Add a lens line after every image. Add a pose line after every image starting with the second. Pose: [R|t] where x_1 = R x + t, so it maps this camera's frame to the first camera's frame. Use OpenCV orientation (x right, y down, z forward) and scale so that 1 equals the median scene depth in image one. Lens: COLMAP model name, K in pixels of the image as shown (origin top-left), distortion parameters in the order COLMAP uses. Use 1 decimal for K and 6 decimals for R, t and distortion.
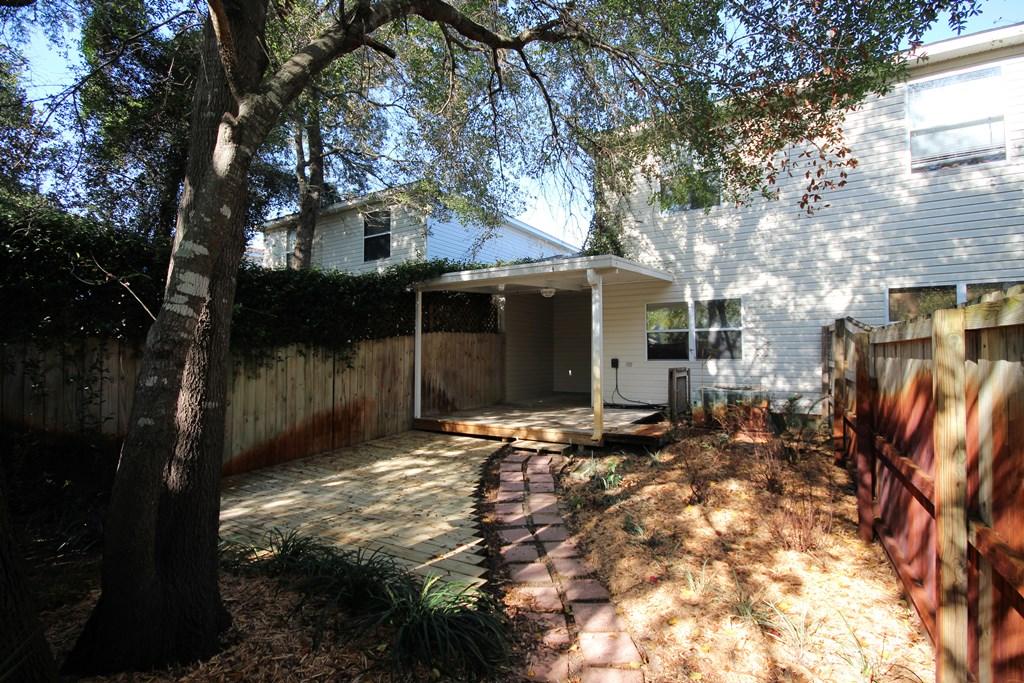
lens RADIAL K [[478.2, 0, 512.0], [0, 478.2, 341.5], [0, 0, 1]] dist [0.024166, 0.000252]
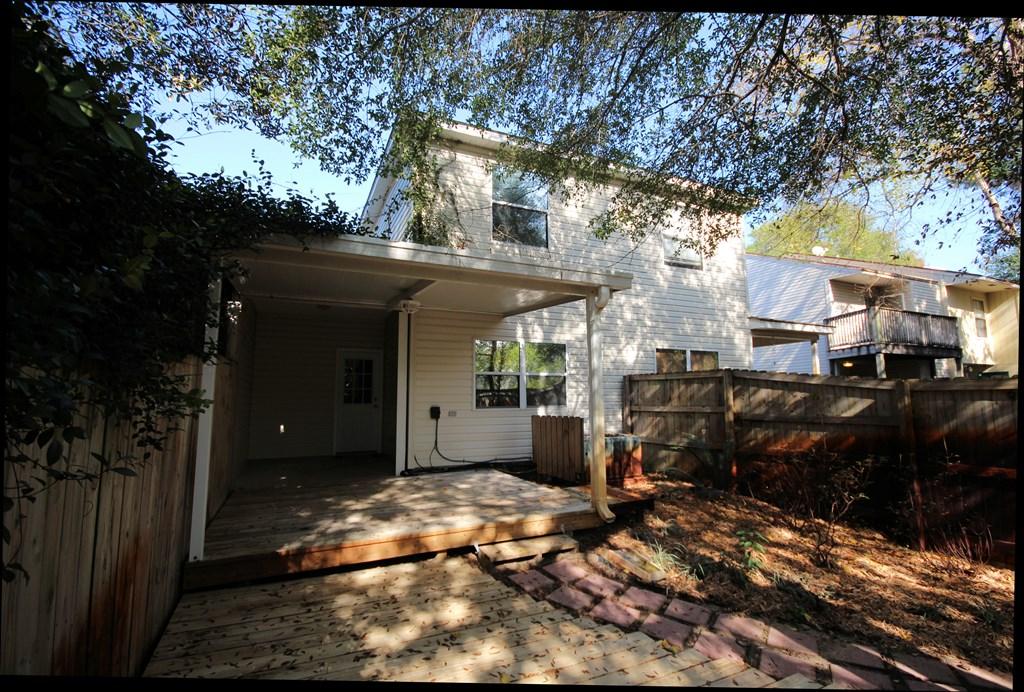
lens RADIAL K [[478.1, 0, 512.0], [0, 478.1, 346.0], [0, 0, 1]] dist [-0.001975, -0.000508]
pose [[0.540143, 0.092414, 0.836484, -0.467322], [-0.019782, 0.995072, -0.097161, 0.014492], [-0.841341, 0.035933, 0.539309, 0.621142]]
